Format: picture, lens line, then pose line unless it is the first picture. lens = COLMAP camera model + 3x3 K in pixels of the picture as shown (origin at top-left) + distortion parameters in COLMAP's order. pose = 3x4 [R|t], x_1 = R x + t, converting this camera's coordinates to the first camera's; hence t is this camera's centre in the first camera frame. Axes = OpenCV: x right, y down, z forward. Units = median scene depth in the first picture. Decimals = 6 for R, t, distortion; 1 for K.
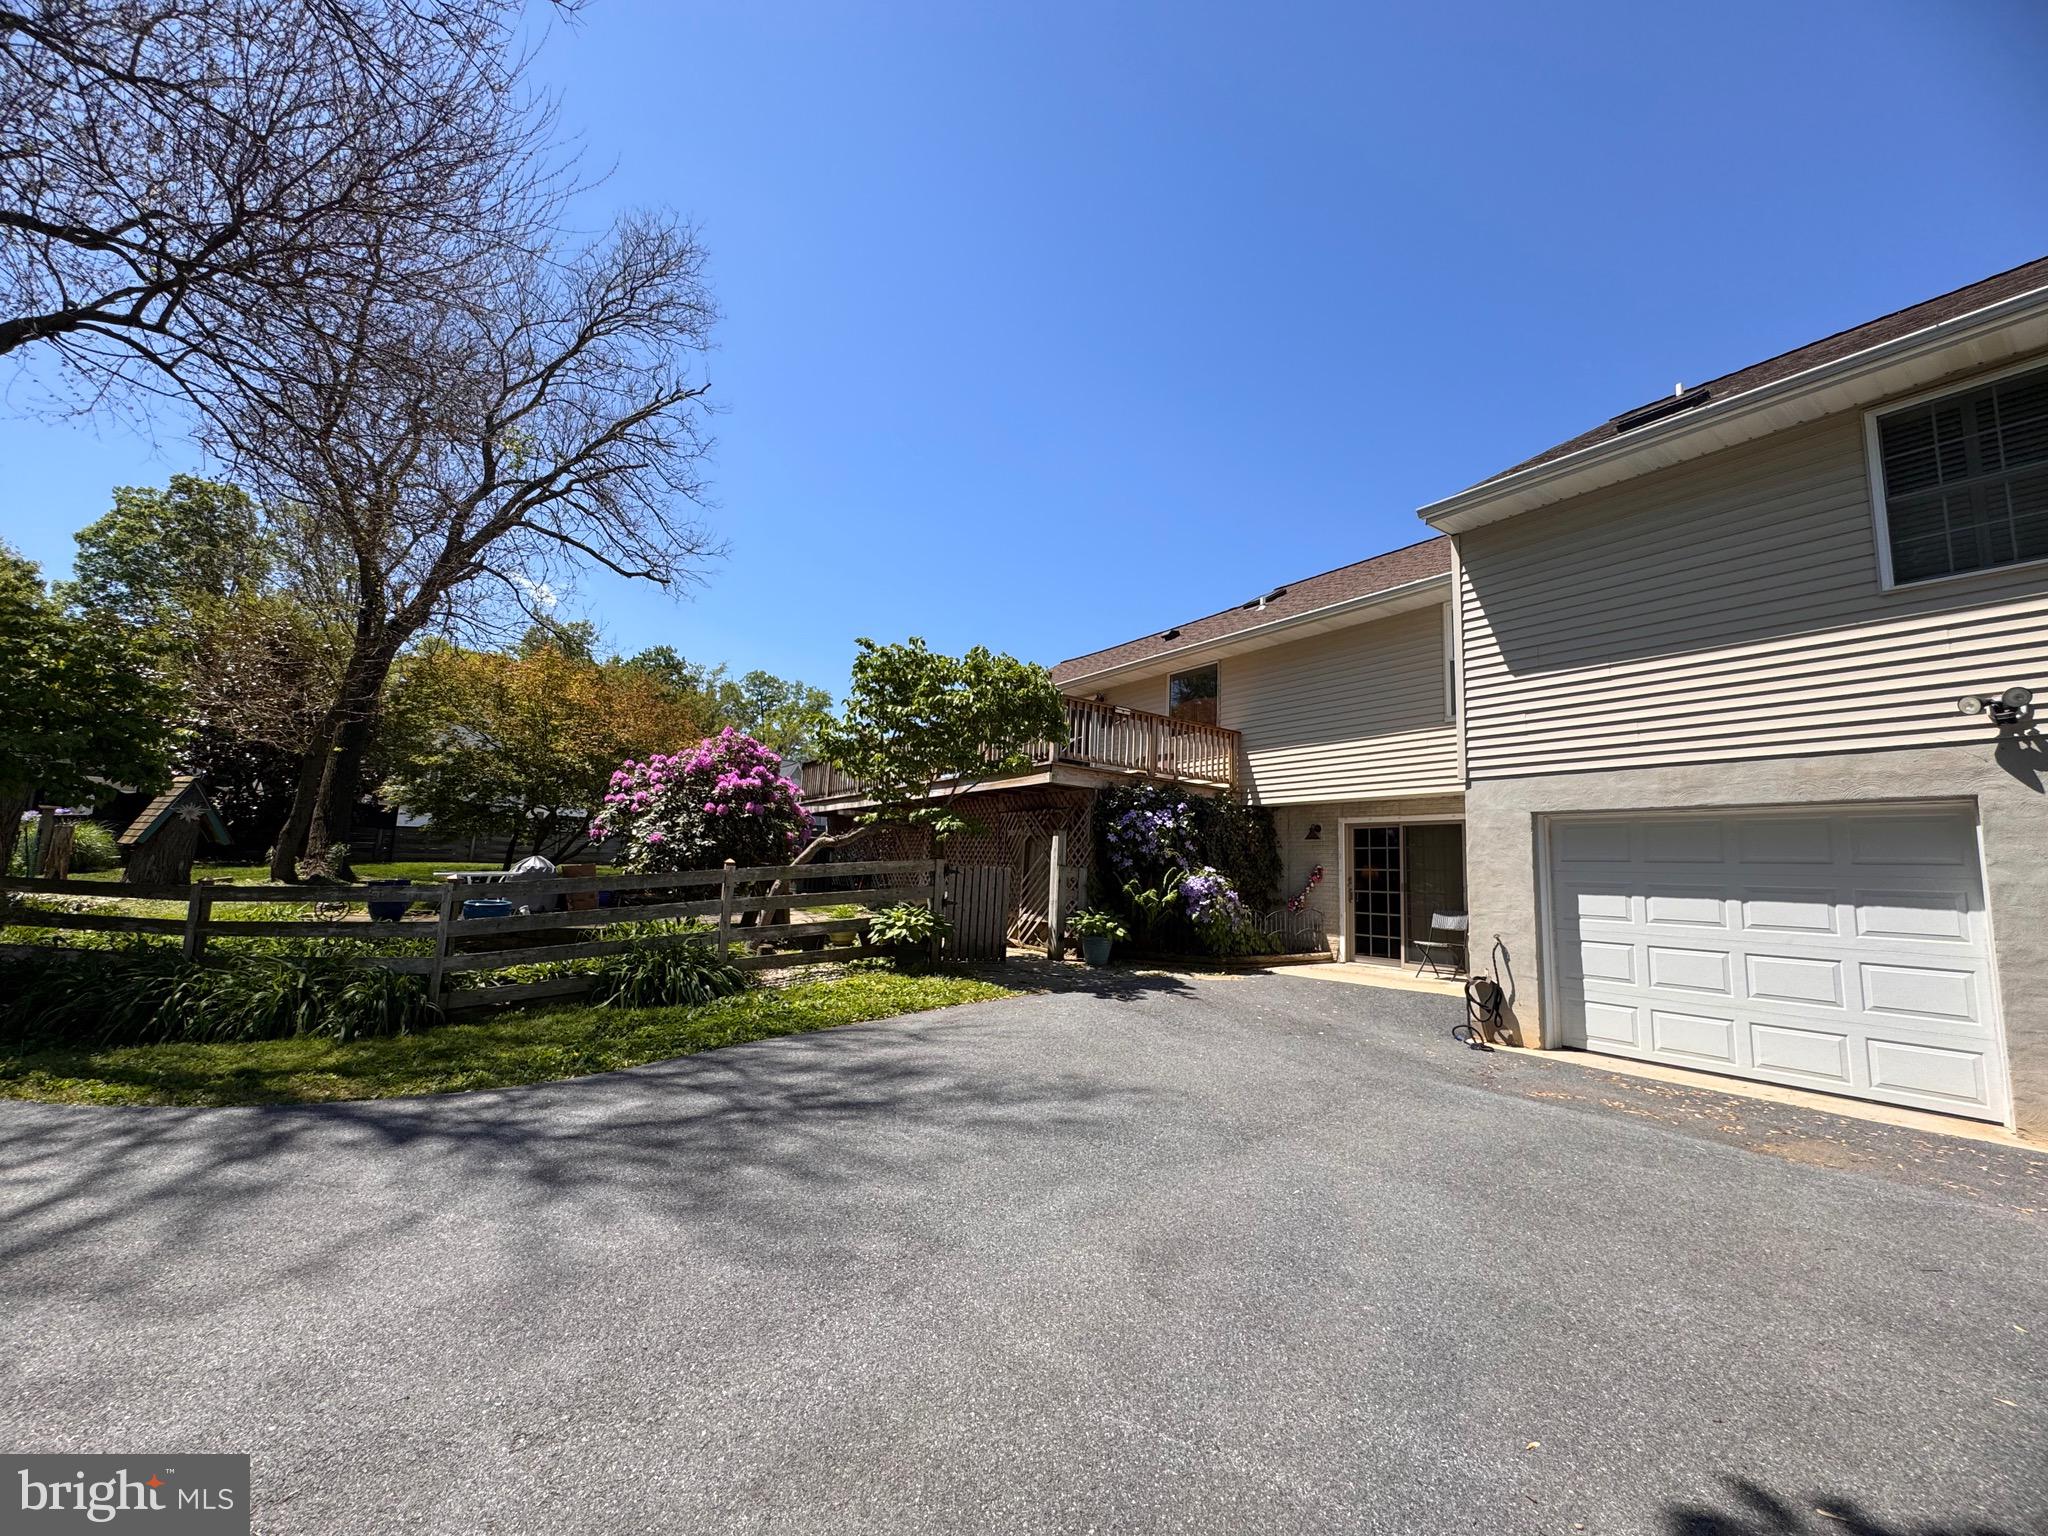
lens RADIAL K [[826.8, 0, 1024.0], [0, 826.8, 768.1], [0, 0, 1]] dist [0.000767, 0.001363]
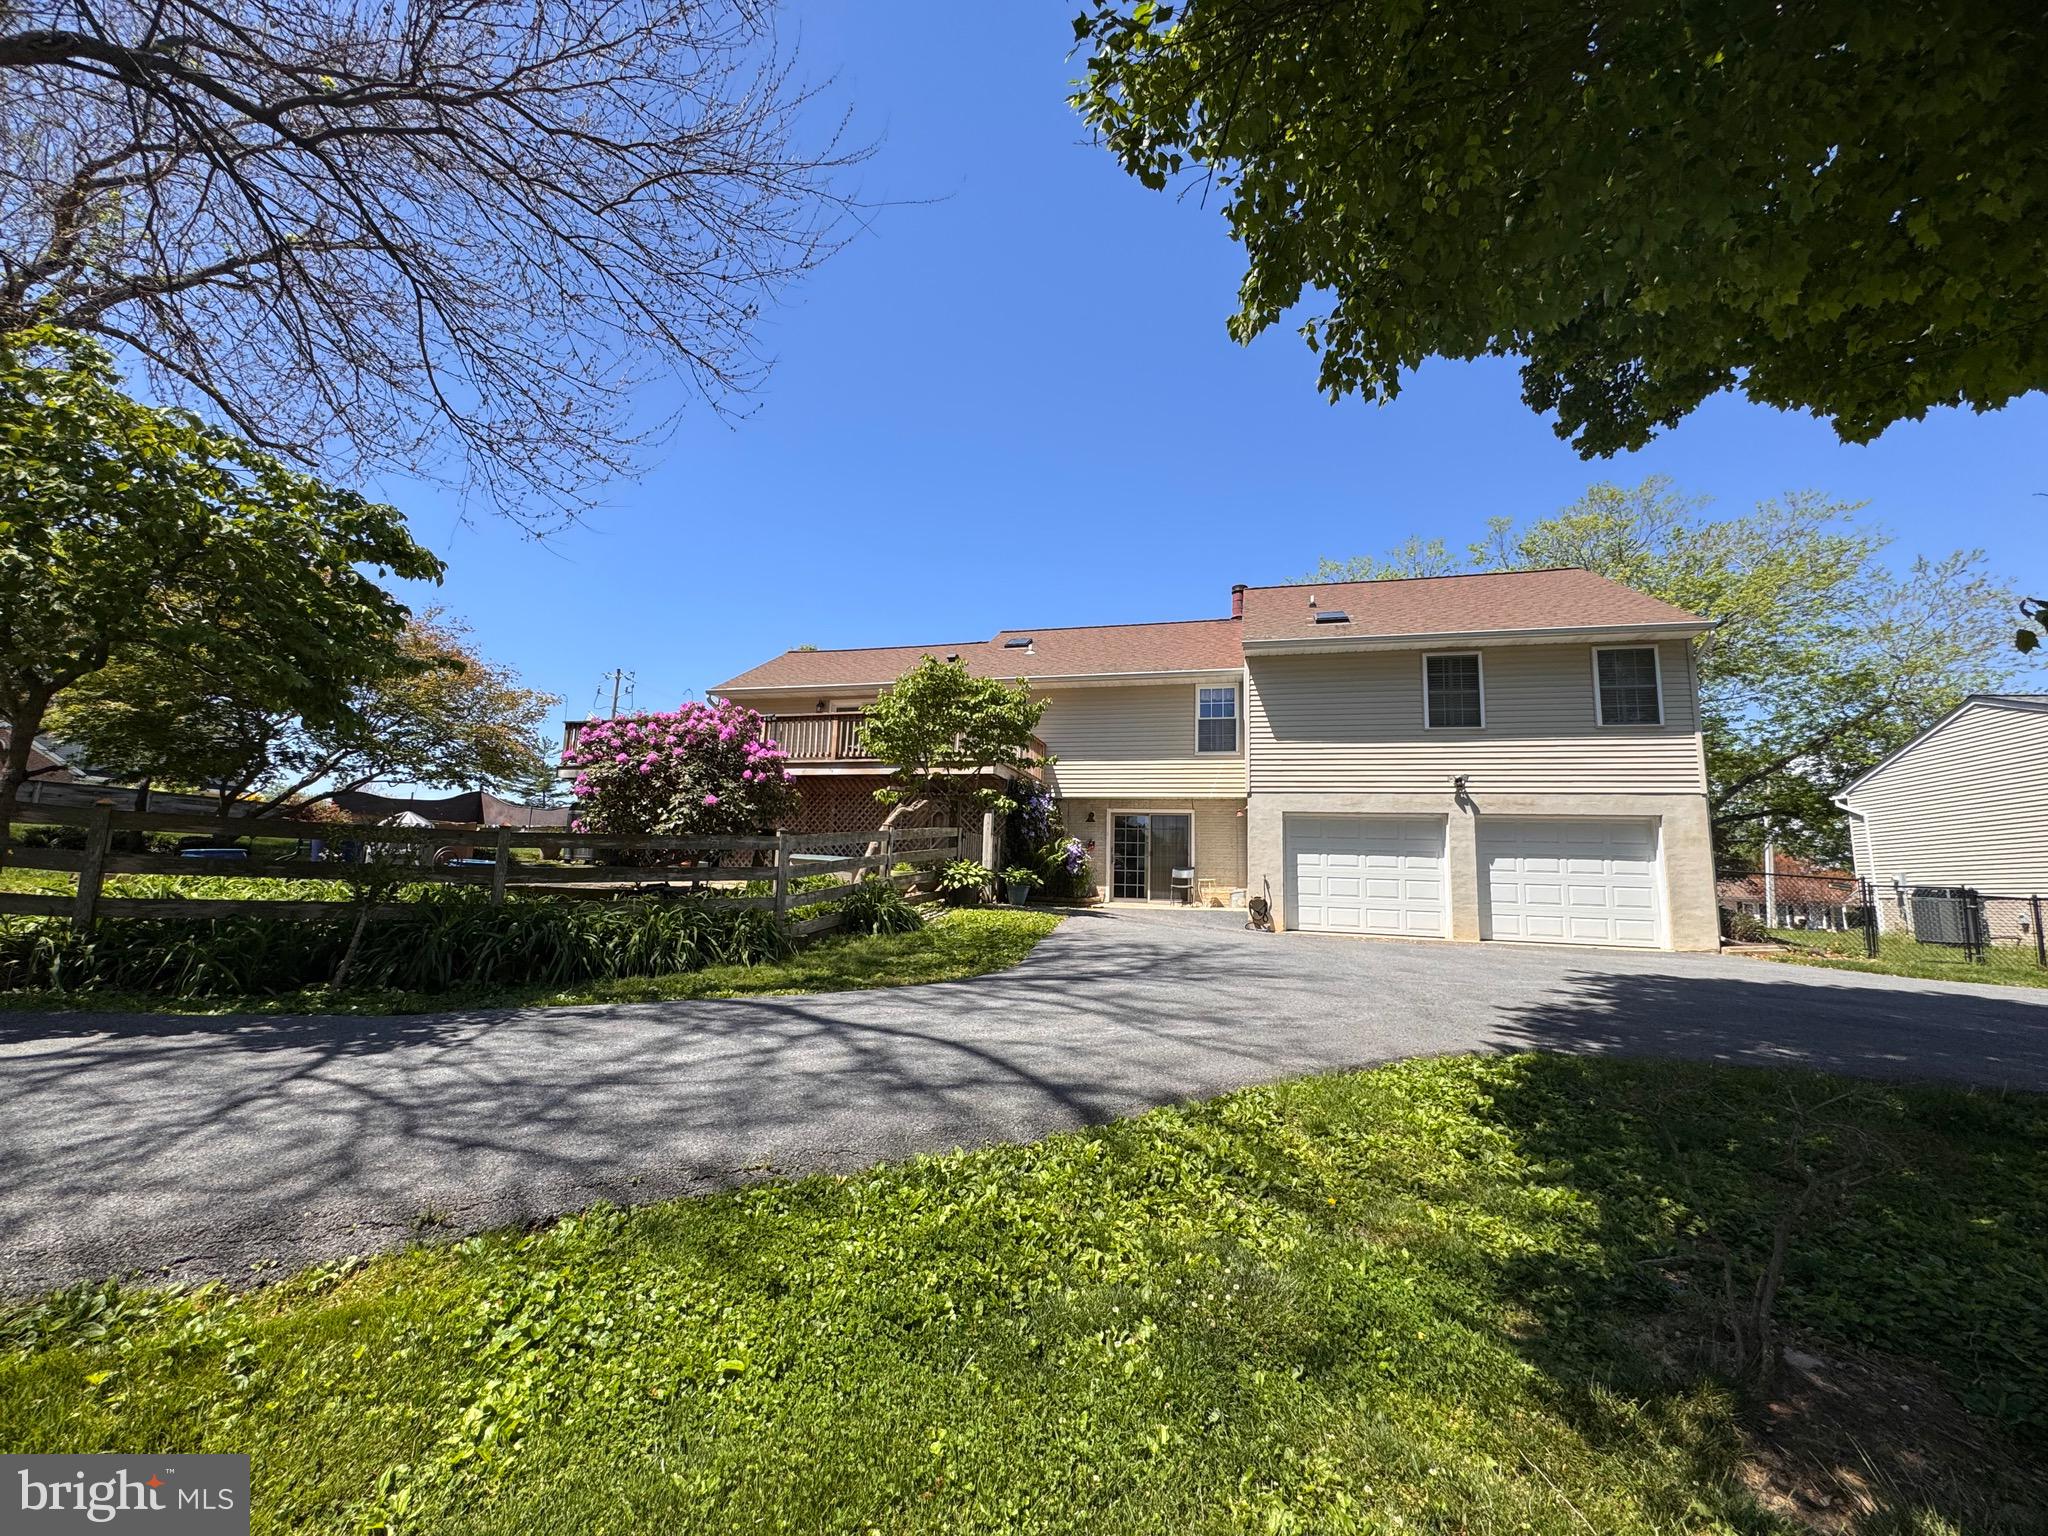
lens RADIAL K [[826.8, 0, 1020.6], [0, 826.8, 766.3], [0, 0, 1]] dist [0.000767, 0.001363]
pose [[0.764641, 0.075128, 0.640062, -0.982780], [-0.086520, 0.996158, -0.013566, 0.024070], [-0.638622, -0.045005, 0.768203, -0.083940]]
